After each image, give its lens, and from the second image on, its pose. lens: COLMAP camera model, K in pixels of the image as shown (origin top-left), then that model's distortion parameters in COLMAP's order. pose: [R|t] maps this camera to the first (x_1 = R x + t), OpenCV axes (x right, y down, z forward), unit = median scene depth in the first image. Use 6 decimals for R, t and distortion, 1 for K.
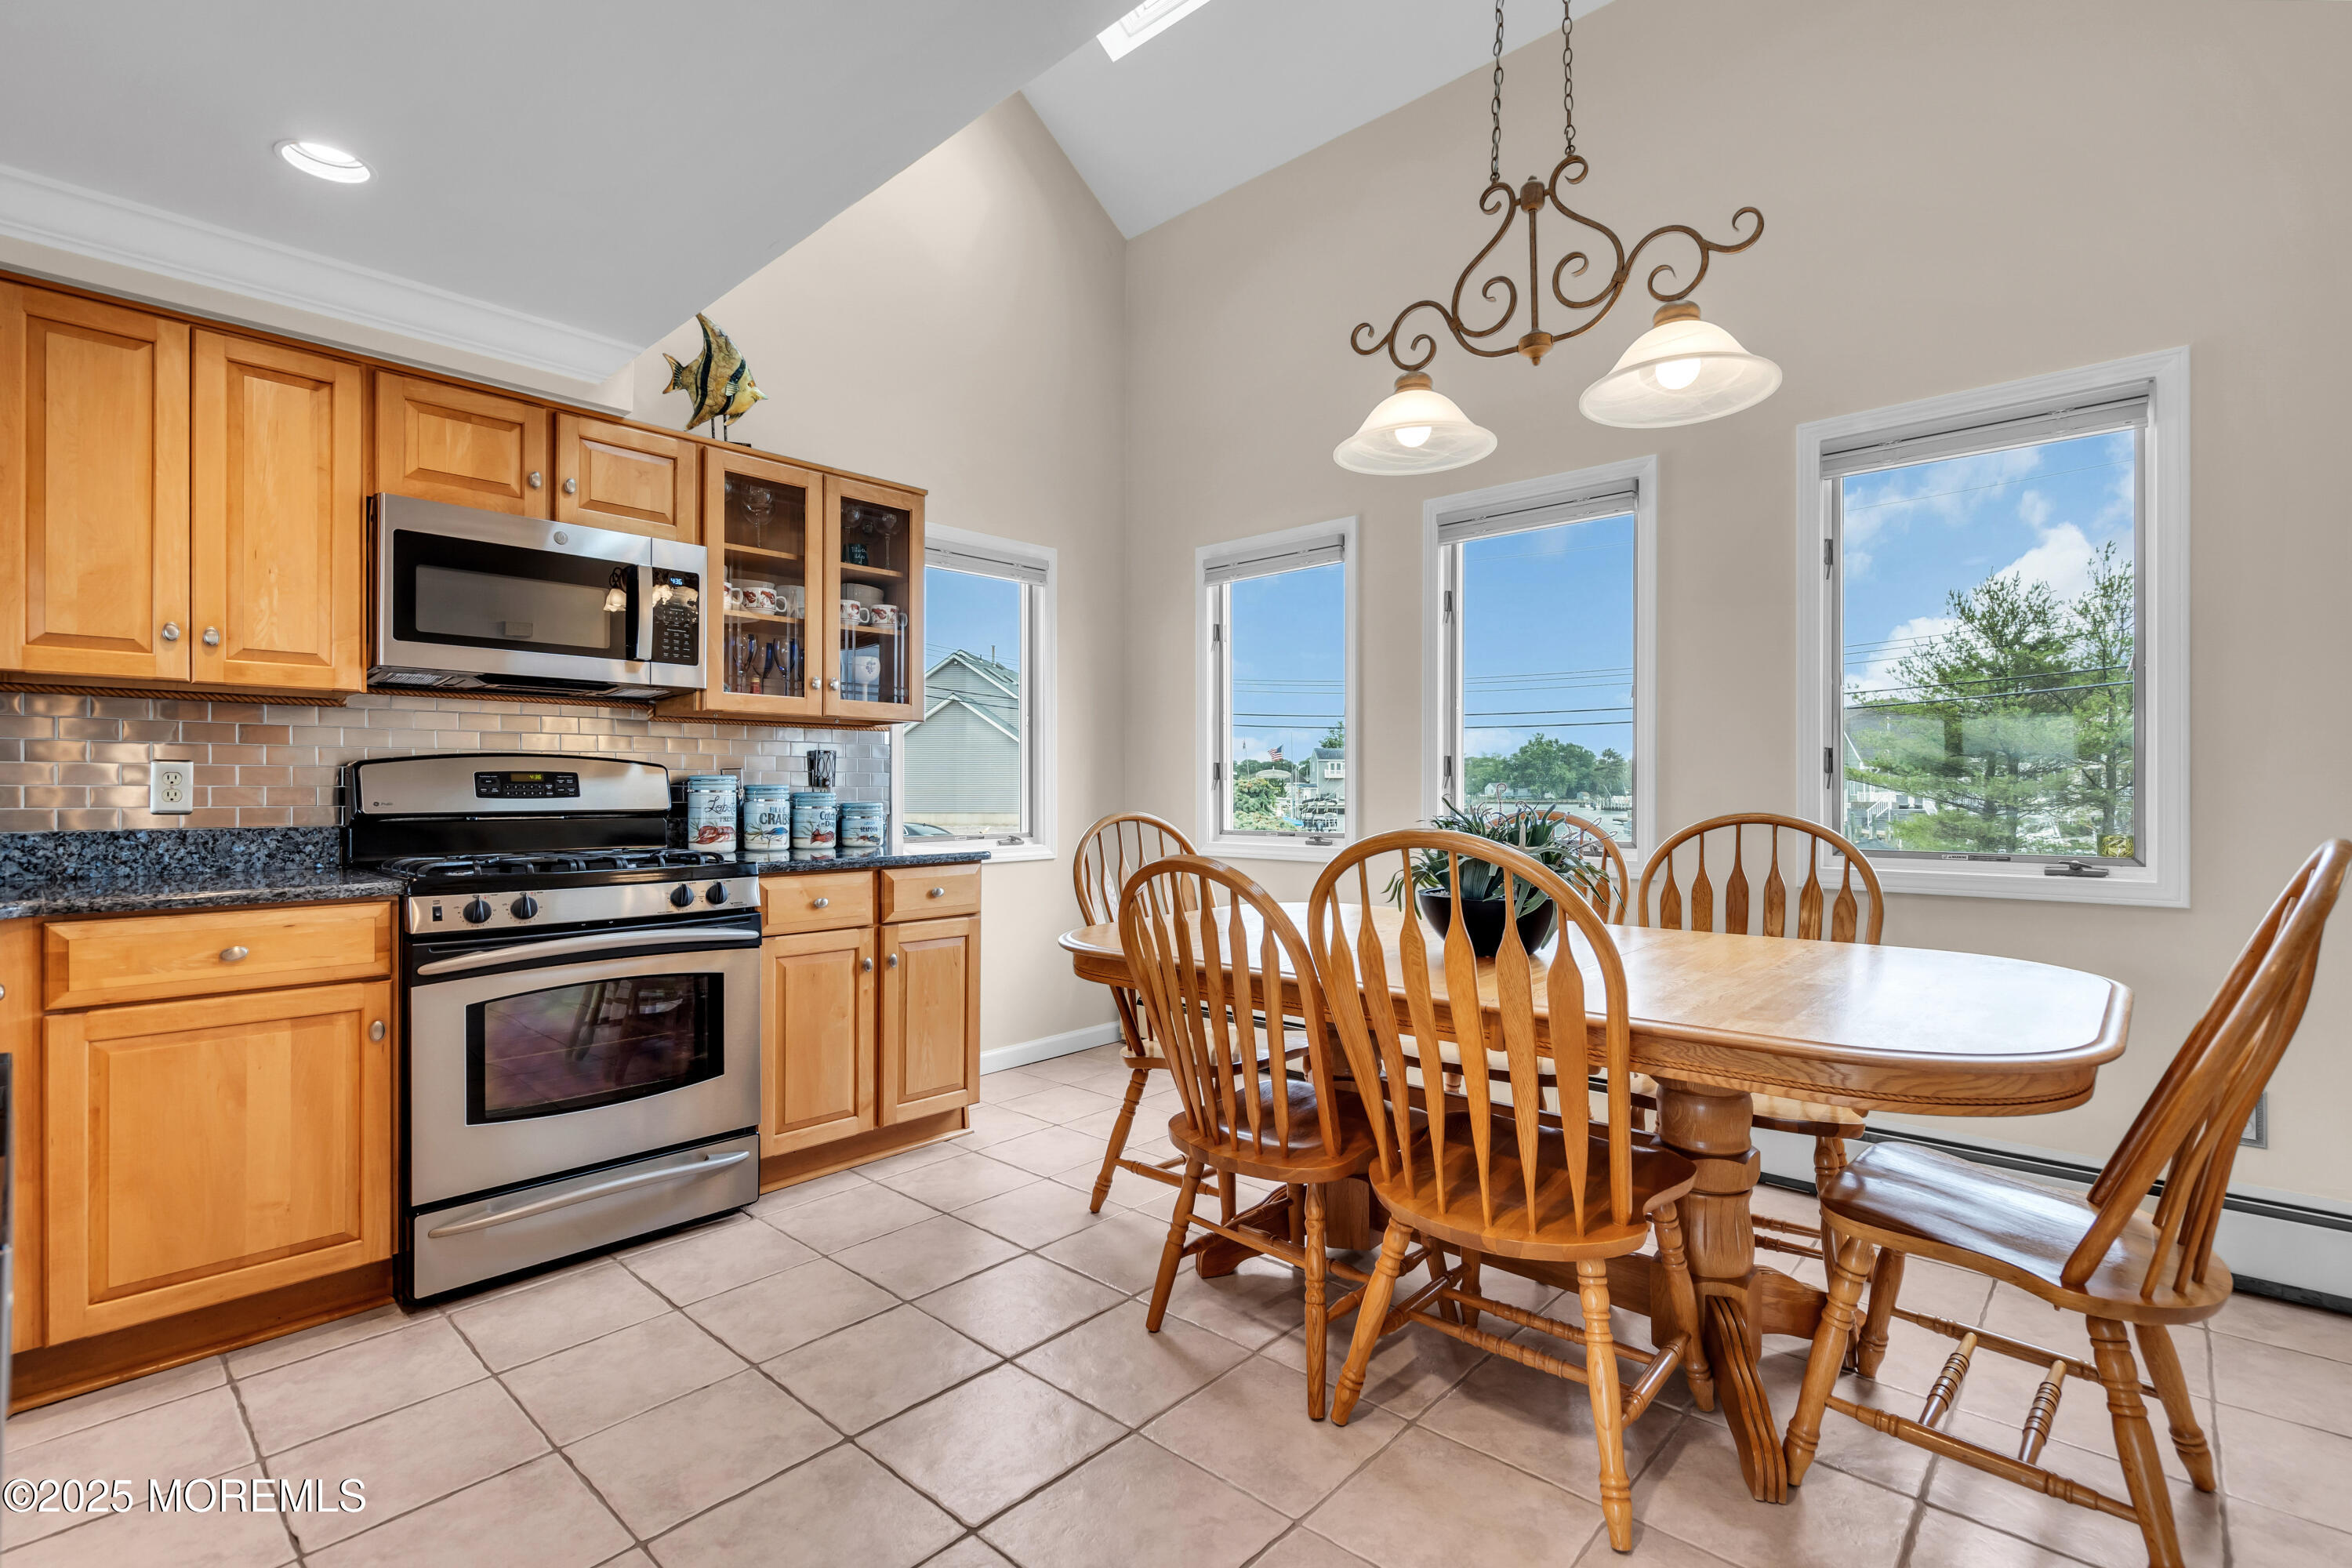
lens RADIAL K [[1084.7, 0, 1173.4], [0, 1084.7, 786.4], [0, 0, 1]] dist [-0.004283, 0.000713]
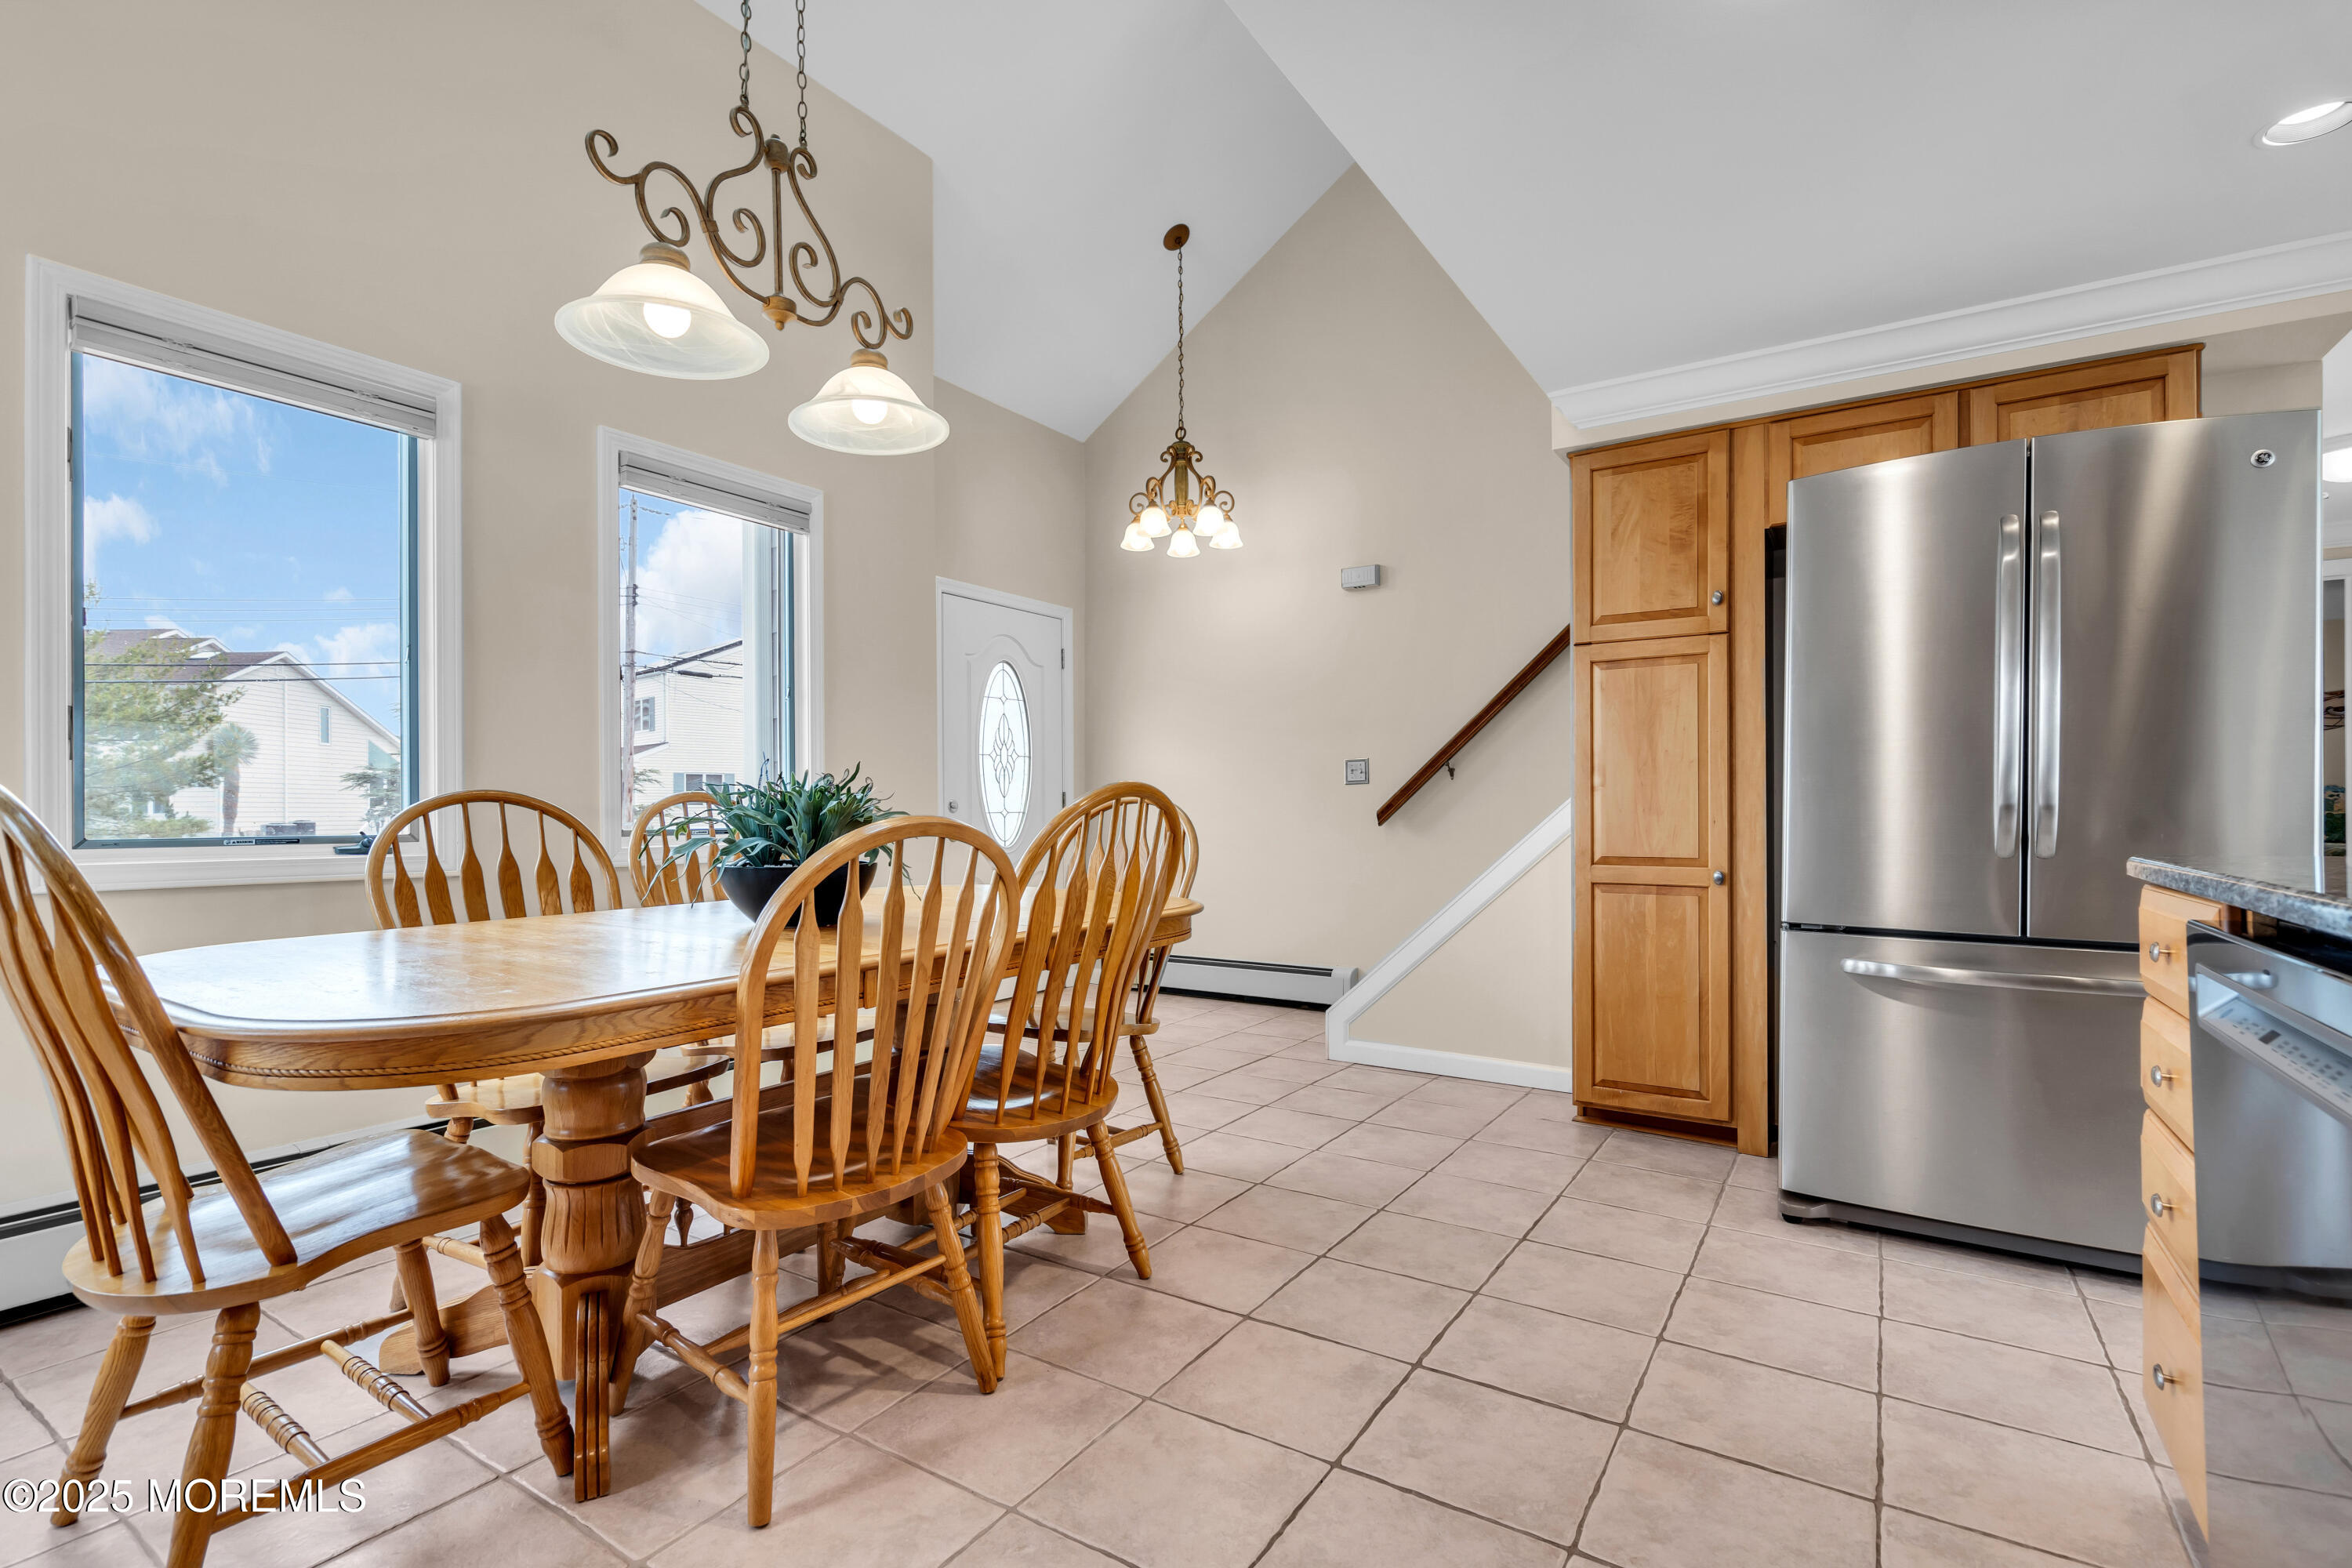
lens RADIAL K [[1084.7, 0, 1109.4], [0, 1084.7, 791.7], [0, 0, 1]] dist [-0.004283, 0.000713]
pose [[-0.166189, 0.005147, 0.986081, -0.586206], [-0.003483, 0.999977, -0.005806, 0.032798], [-0.986088, -0.004400, -0.166167, 0.733442]]
